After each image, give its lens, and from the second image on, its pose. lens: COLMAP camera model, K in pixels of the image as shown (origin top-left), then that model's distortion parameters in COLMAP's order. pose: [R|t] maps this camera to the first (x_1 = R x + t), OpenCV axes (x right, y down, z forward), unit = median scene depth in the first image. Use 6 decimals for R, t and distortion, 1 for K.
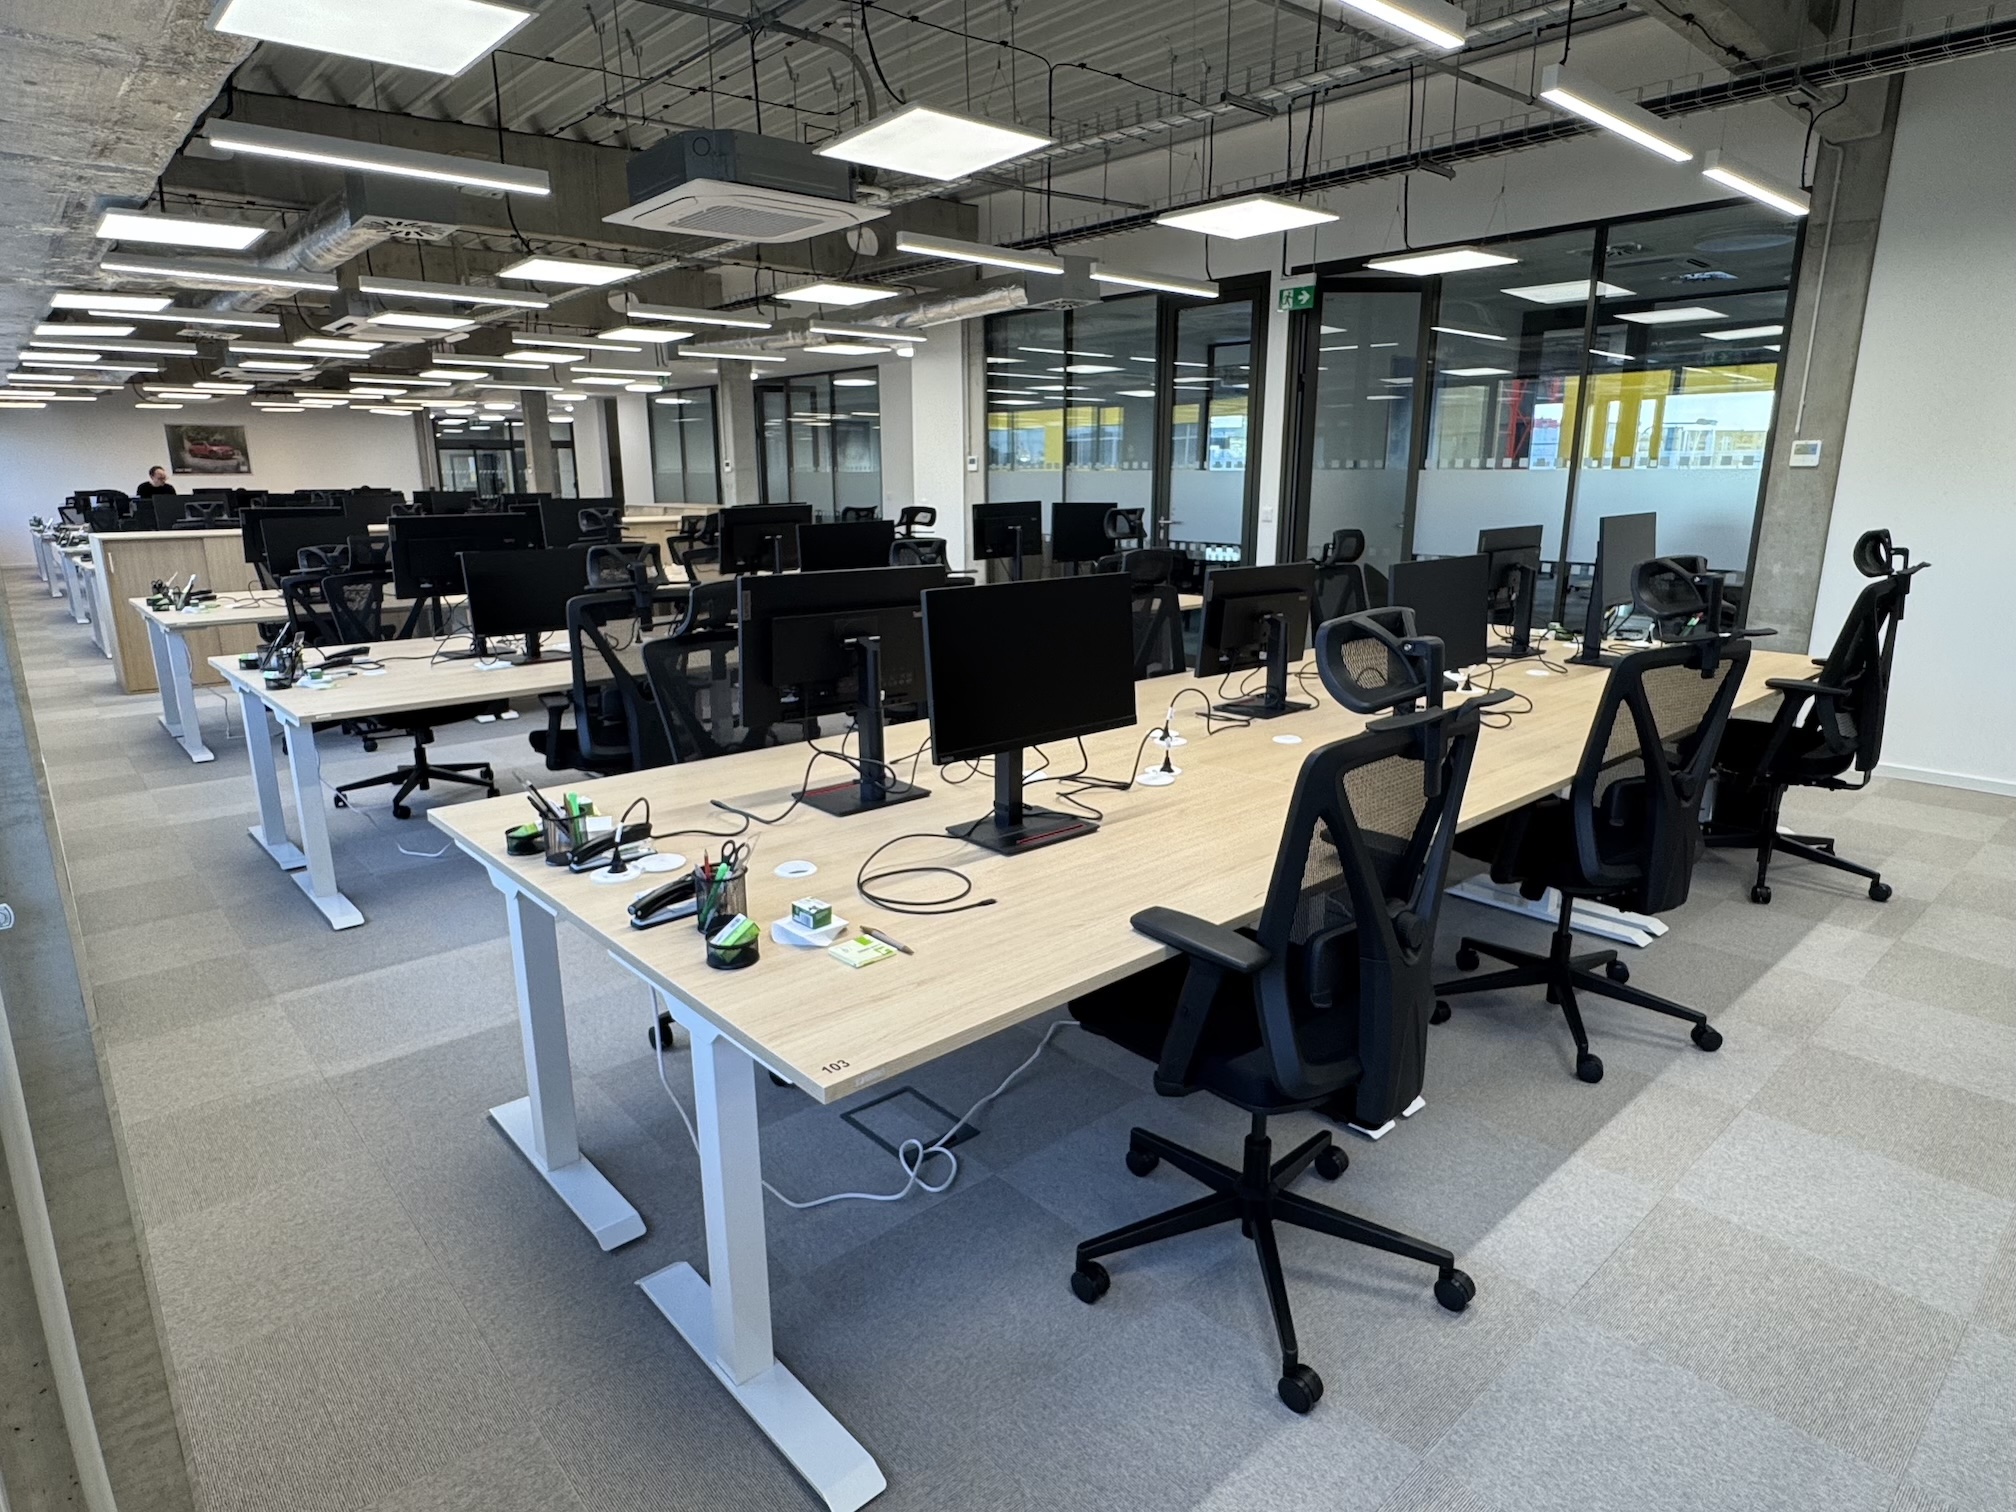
lens RADIAL K [[1130.1, 0, 1008.0], [0, 1130.1, 756.0], [0, 0, 1]] dist [-0.001970, -0.000645]
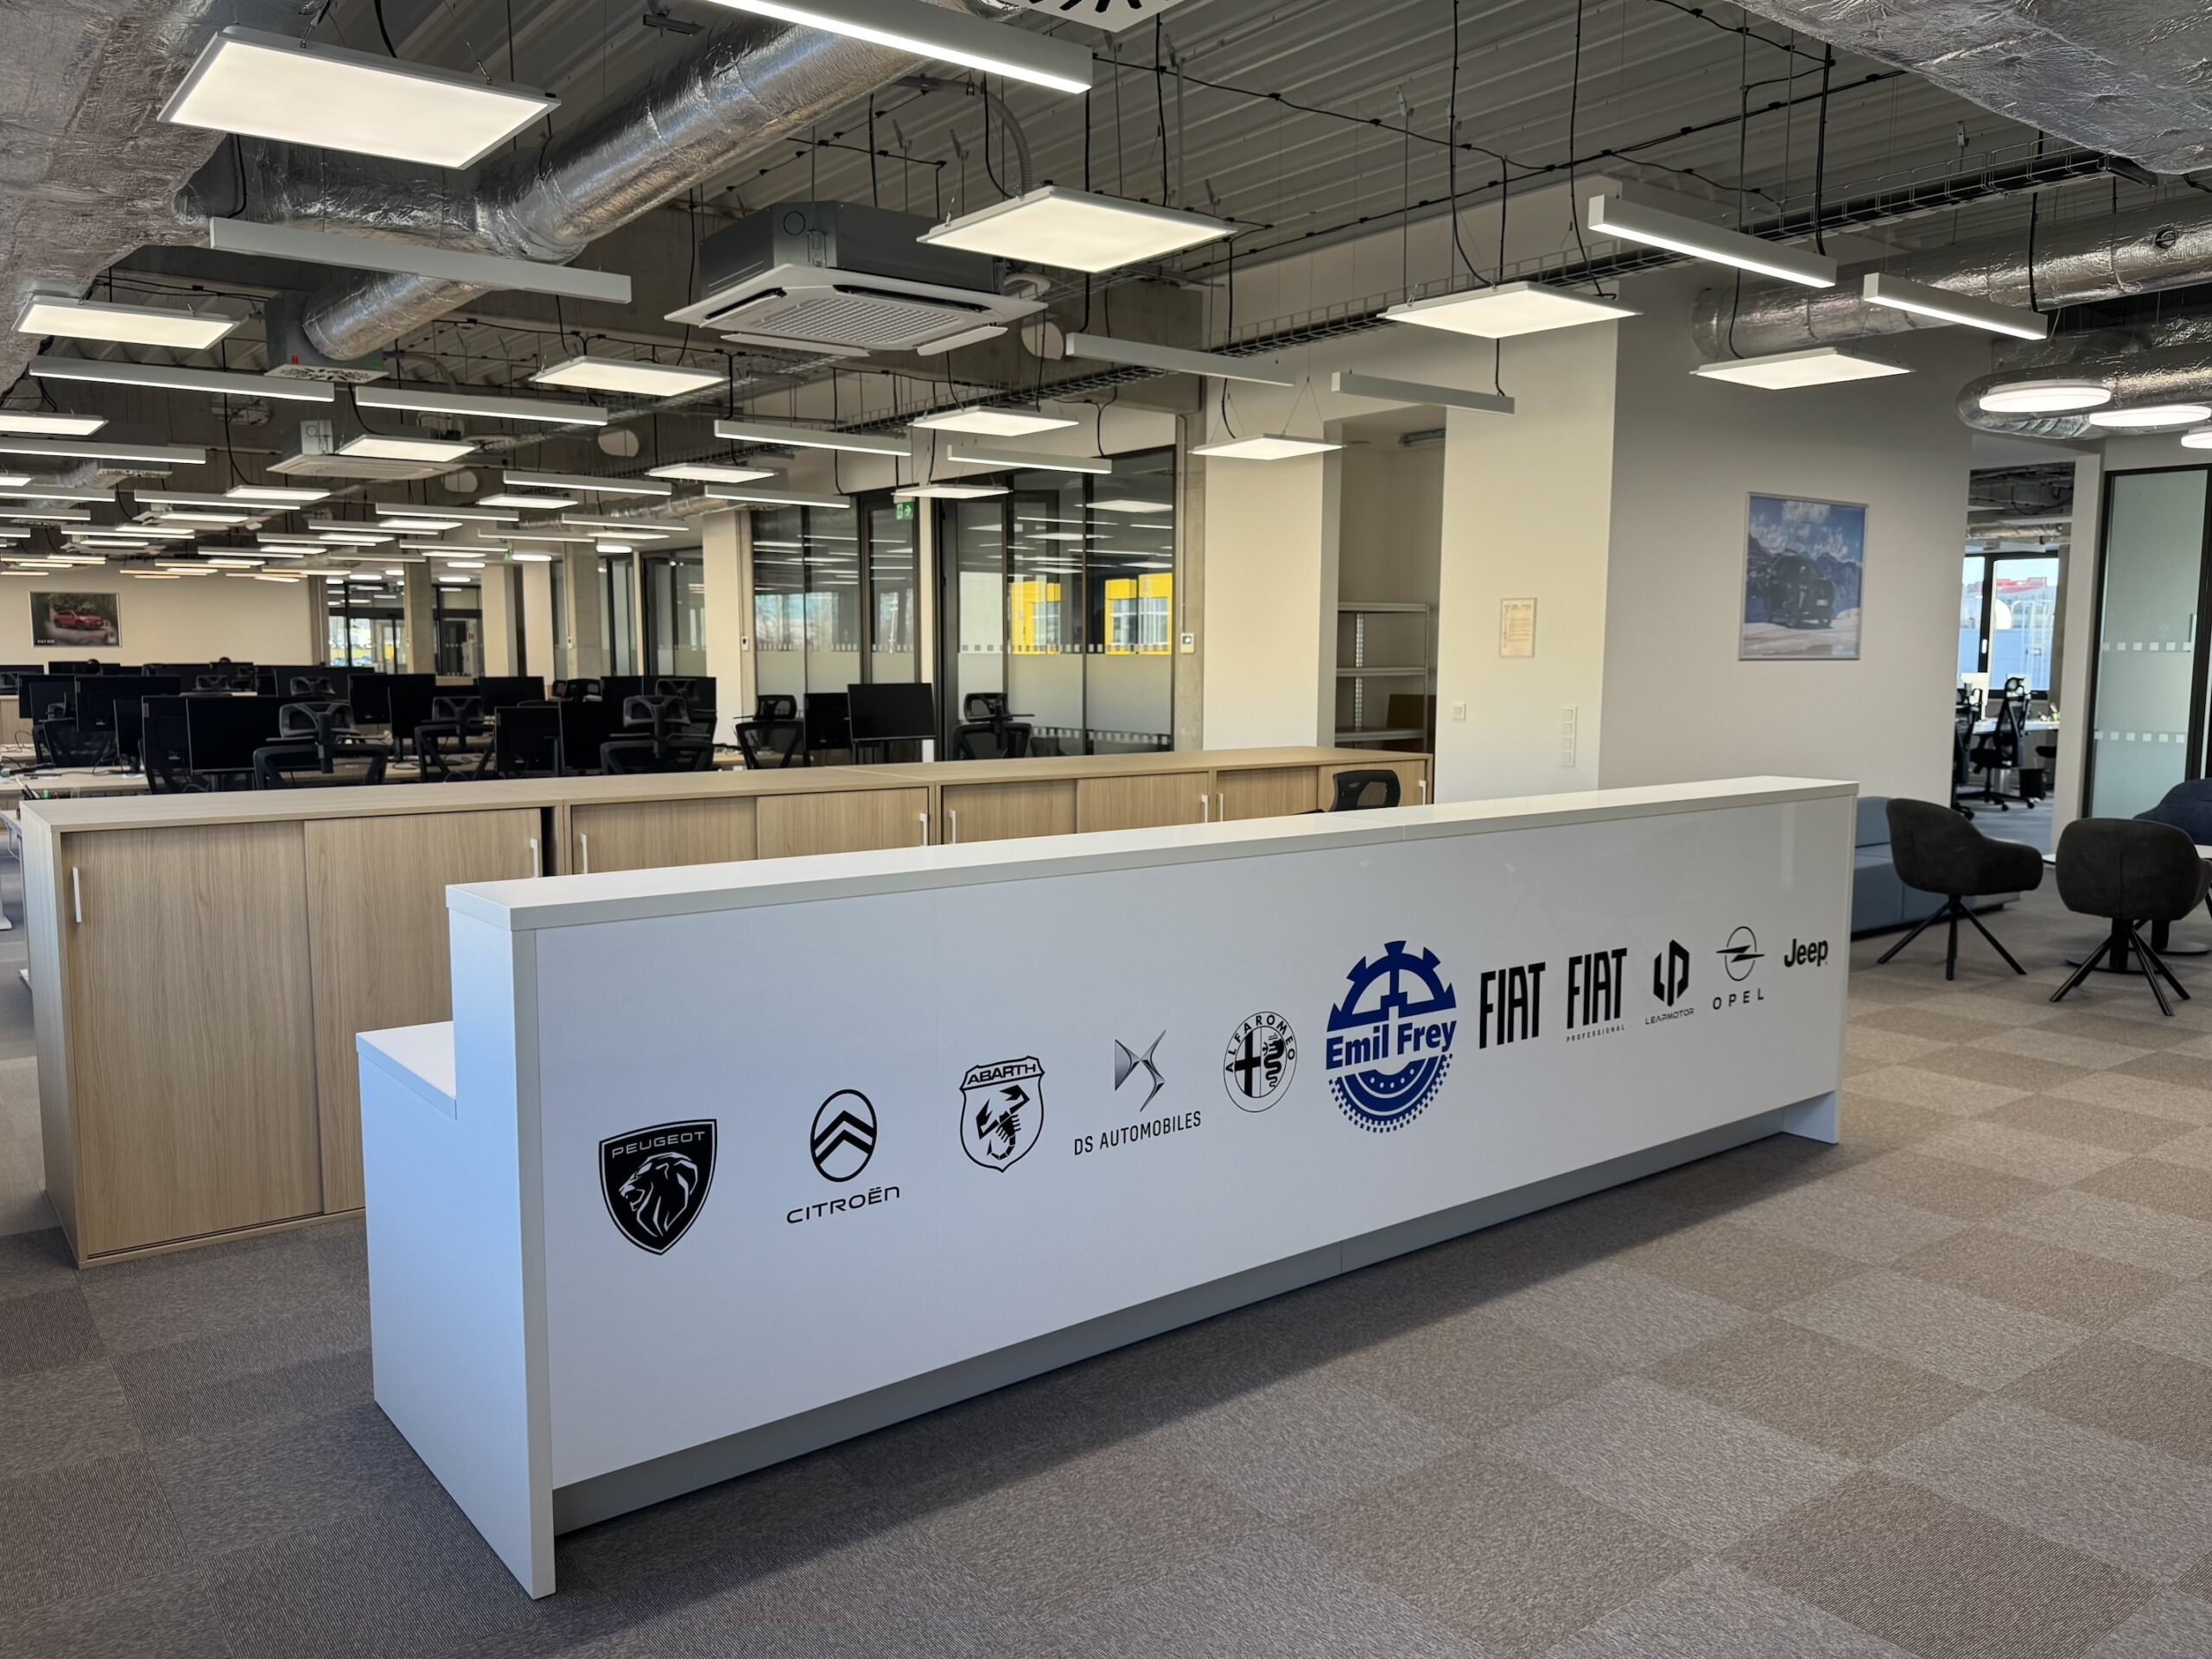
lens RADIAL K [[1624.0, 0, 1106.0], [0, 1624.0, 829.5], [0, 0, 1]] dist [0.111537, -0.185184]
pose [[0.997613, 0.013932, -0.067627, 0.195697], [-0.023062, 0.990417, -0.136170, 0.051050], [0.065082, 0.137405, 0.988375, -0.209823]]
